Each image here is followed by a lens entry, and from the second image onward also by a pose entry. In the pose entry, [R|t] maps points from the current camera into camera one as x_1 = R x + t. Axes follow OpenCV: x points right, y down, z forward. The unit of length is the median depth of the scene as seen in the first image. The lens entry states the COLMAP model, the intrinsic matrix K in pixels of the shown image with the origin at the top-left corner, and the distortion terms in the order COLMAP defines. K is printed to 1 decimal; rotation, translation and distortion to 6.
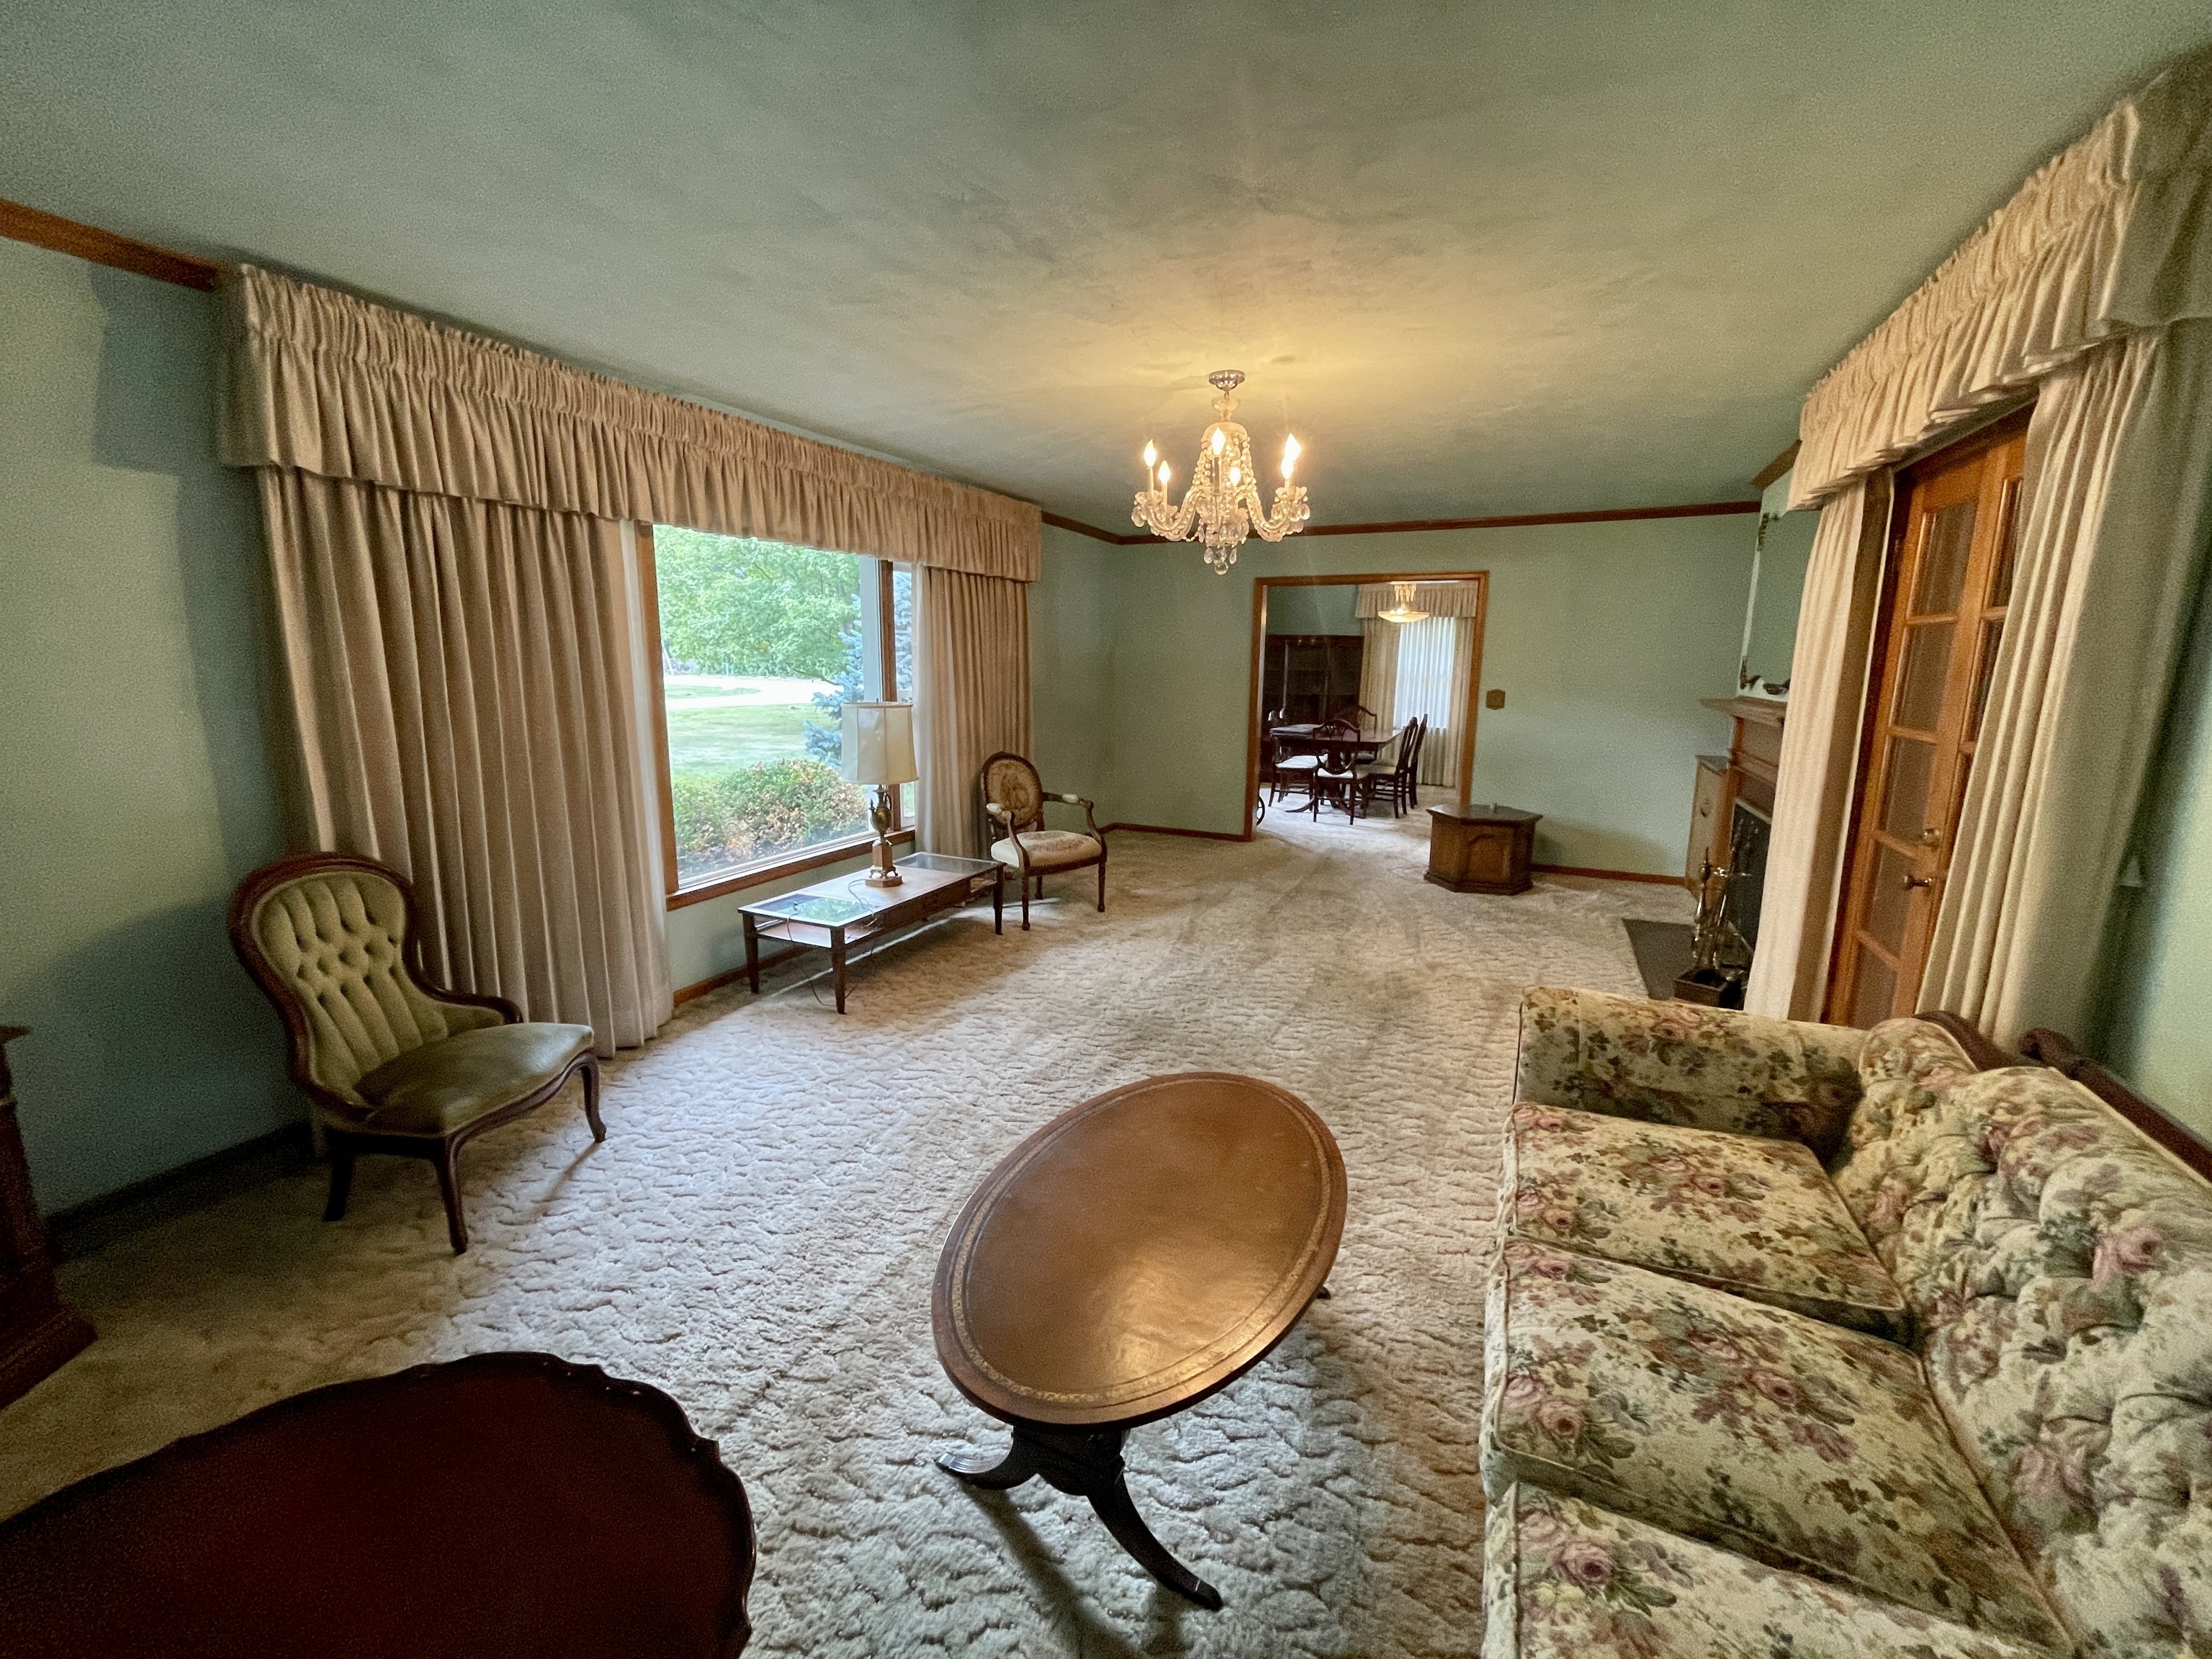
lens RADIAL K [[891.0, 0, 1082.6], [0, 891.0, 816.9], [0, 0, 1]] dist [0.000935, -0.000227]
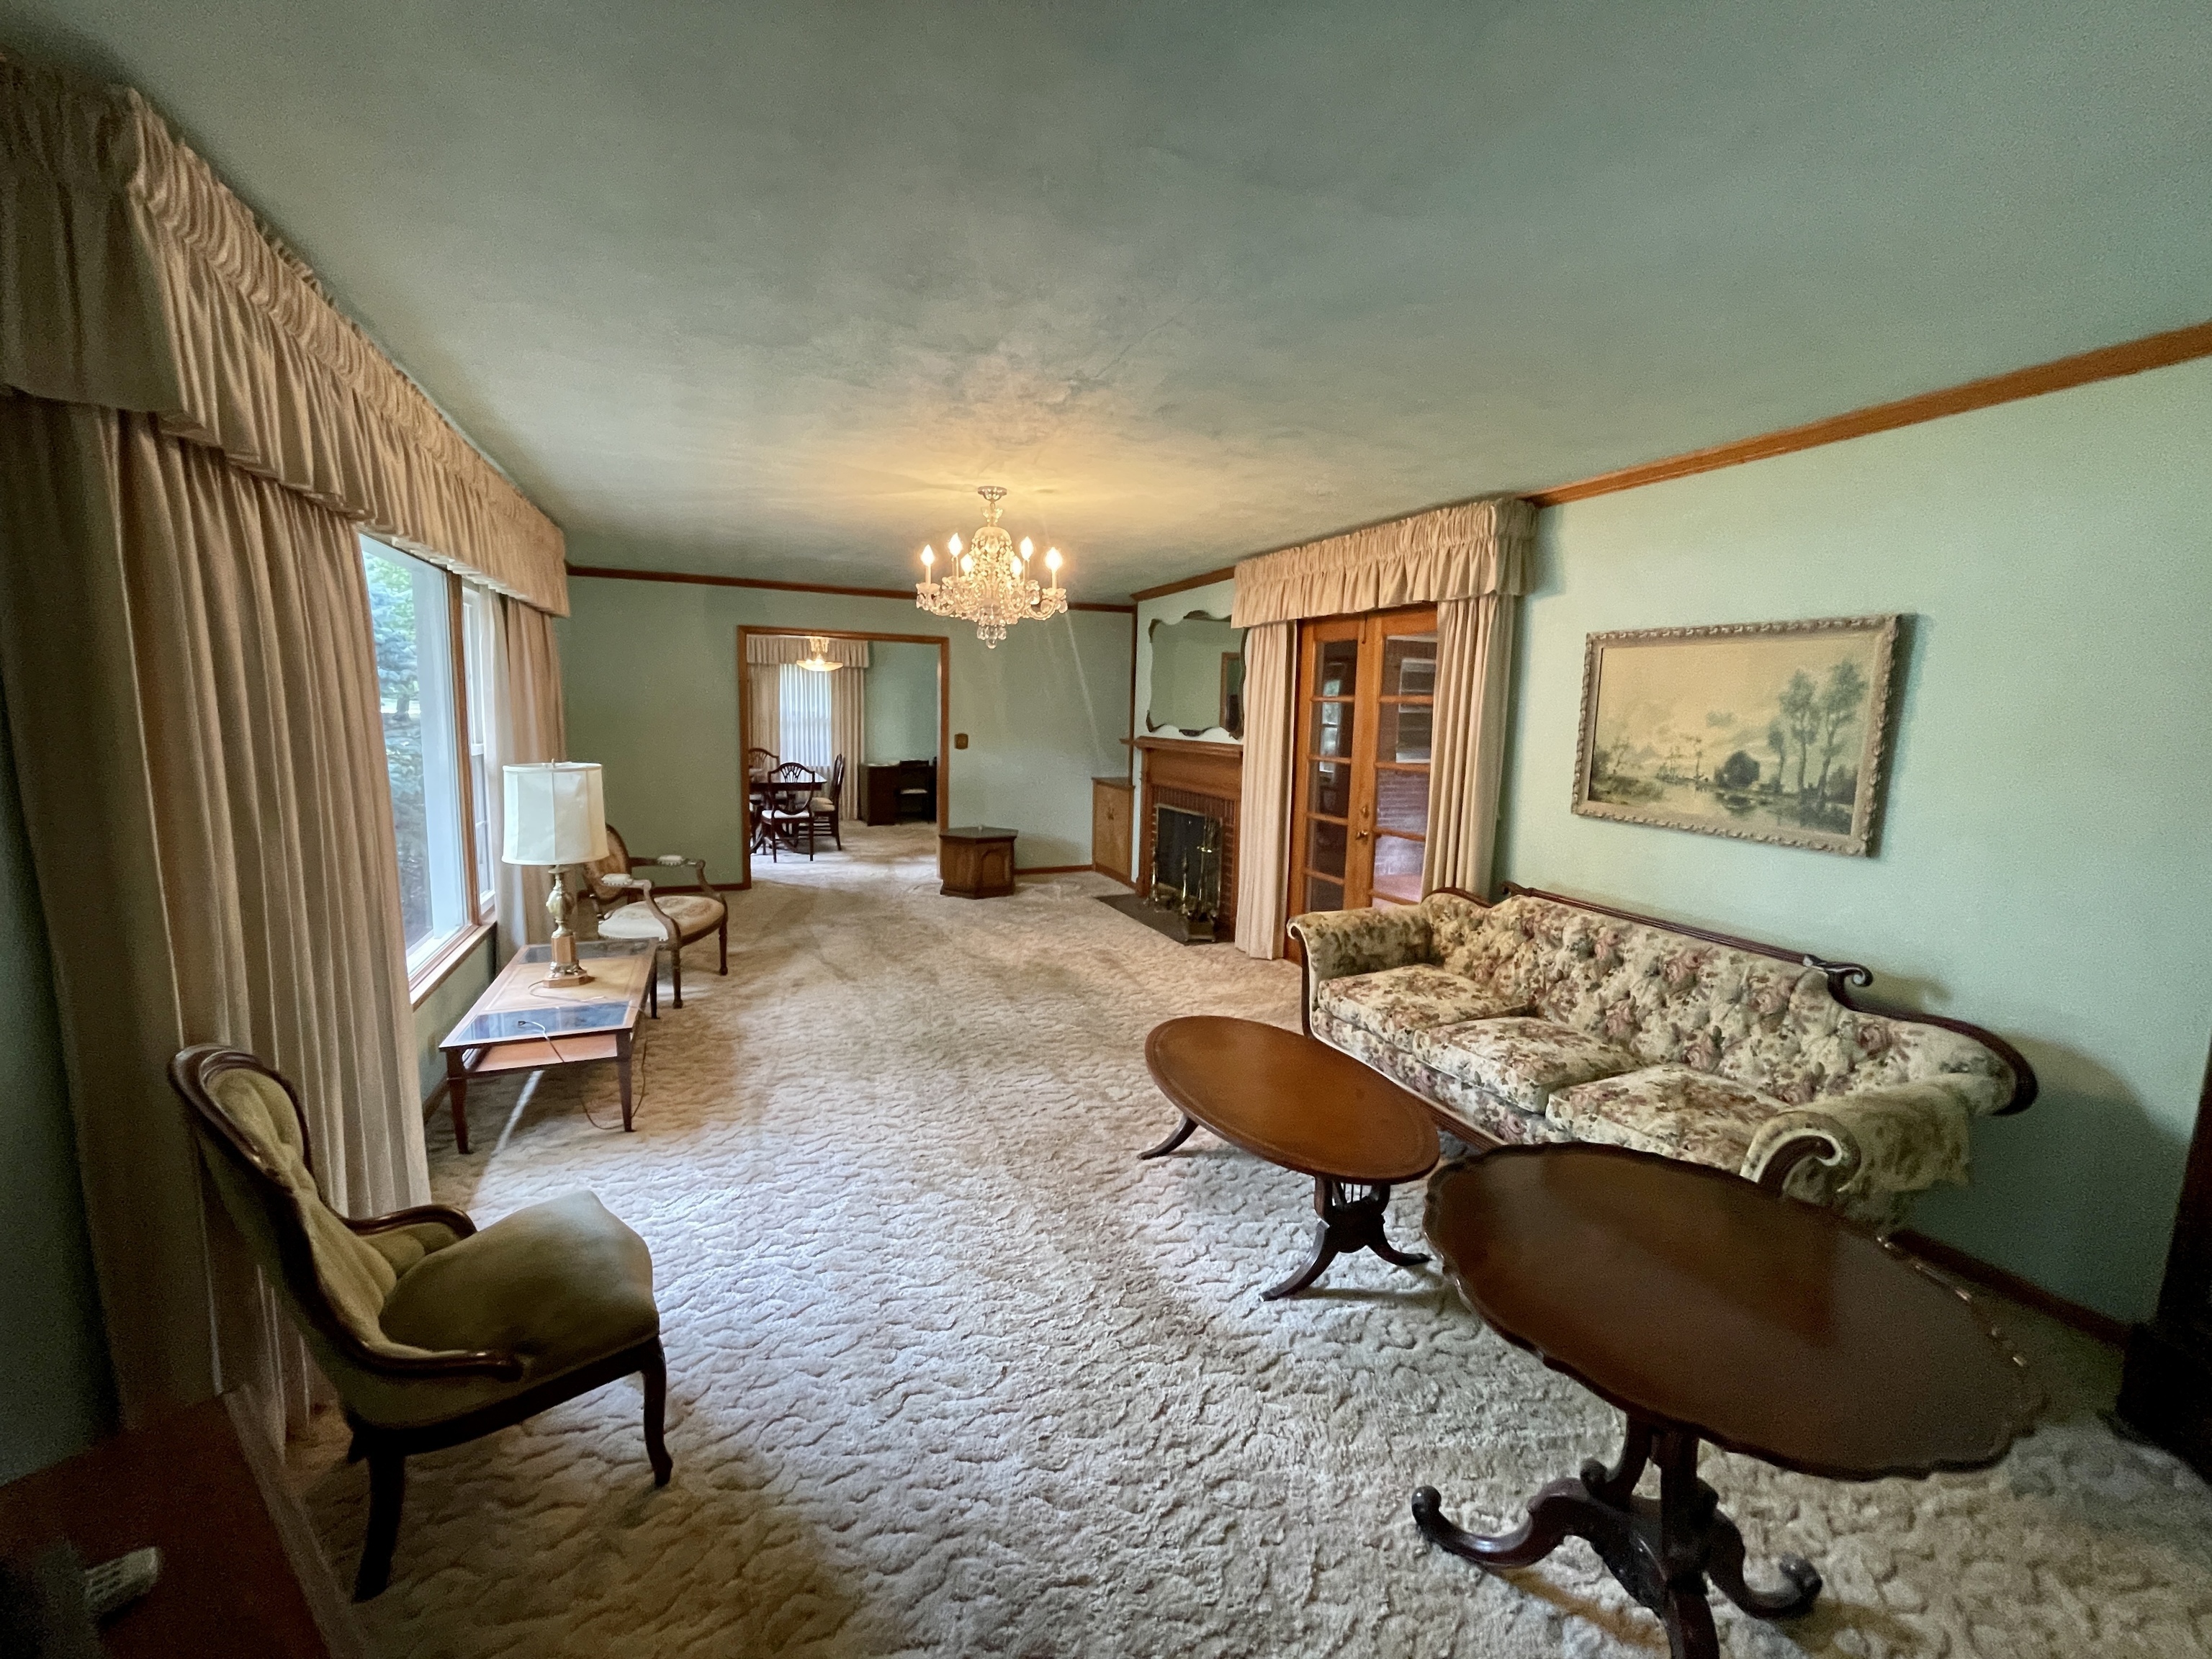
lens RADIAL K [[891.0, 0, 1099.3], [0, 891.0, 820.3], [0, 0, 1]] dist [0.000935, -0.000227]
pose [[0.661232, -0.088255, 0.744972, -0.607115], [0.115278, 0.993215, 0.015344, -0.037041], [-0.741272, 0.075733, 0.666919, 0.090152]]
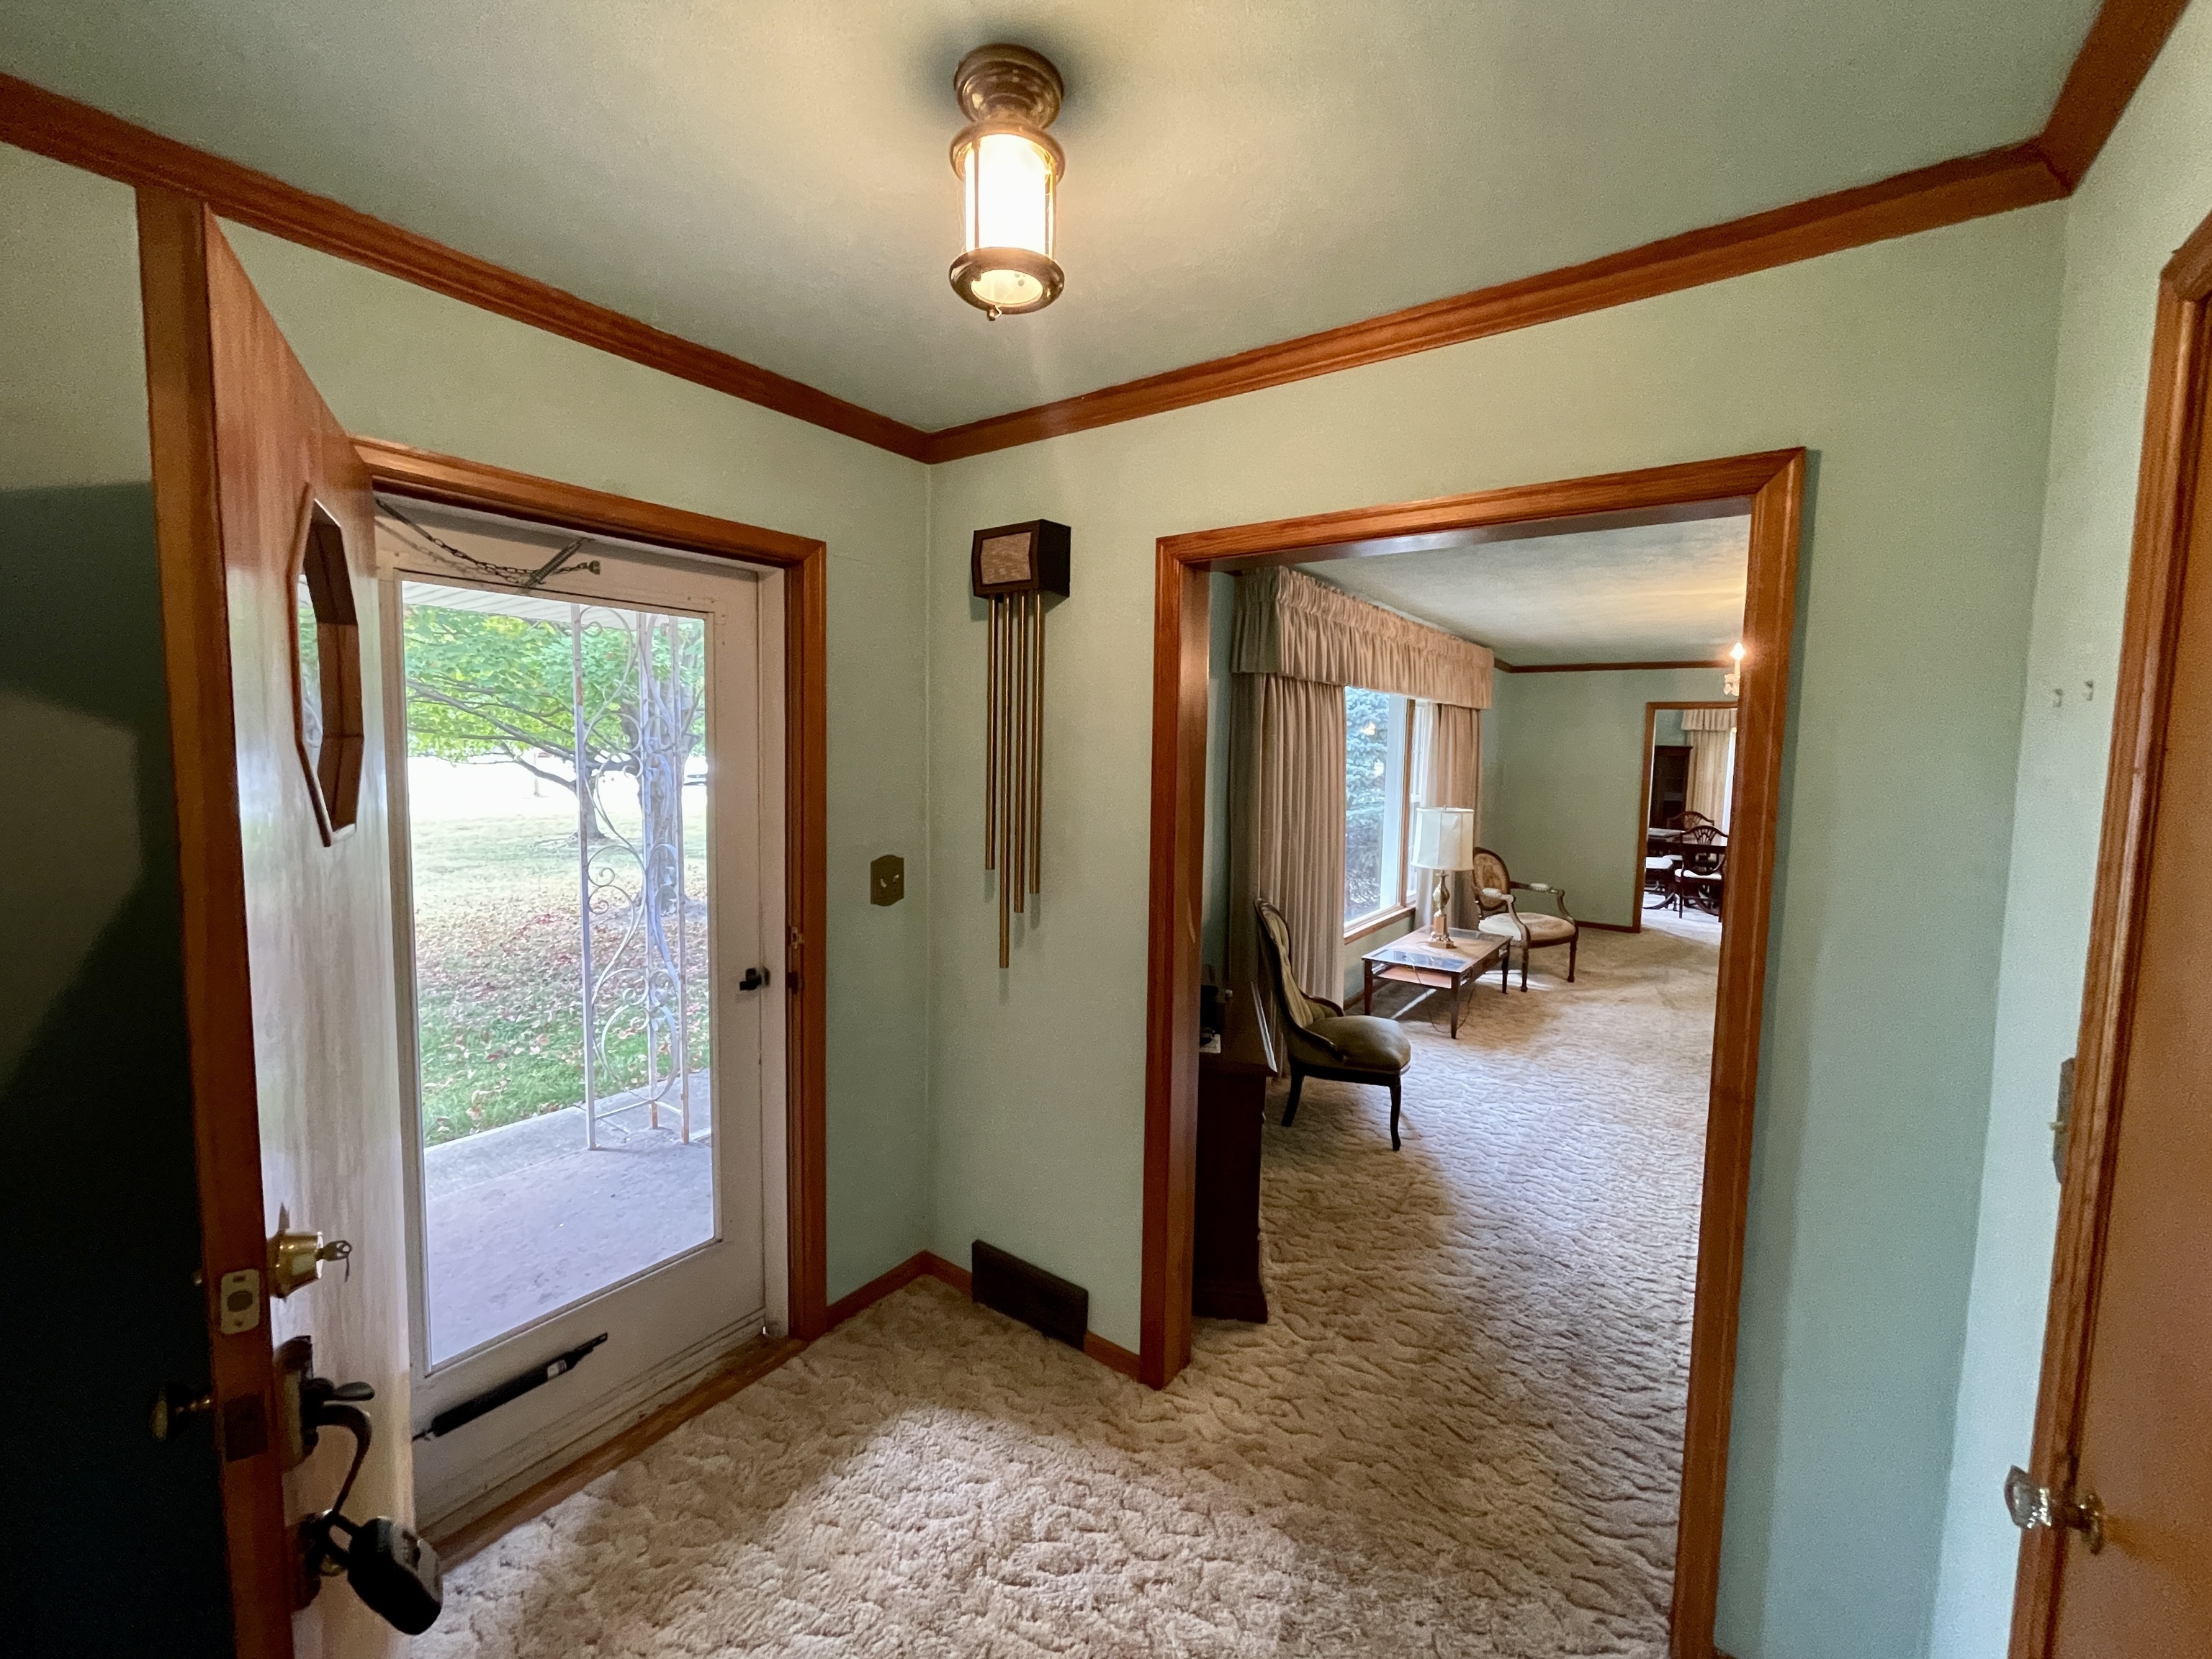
lens RADIAL K [[891.0, 0, 1116.9], [0, 891.0, 808.7], [0, 0, 1]] dist [0.000935, -0.000227]
pose [[0.986268, 0.015341, -0.164439, -0.583214], [-0.034363, 0.992947, -0.113468, 0.046889], [0.161538, 0.117560, 0.979839, -0.458355]]
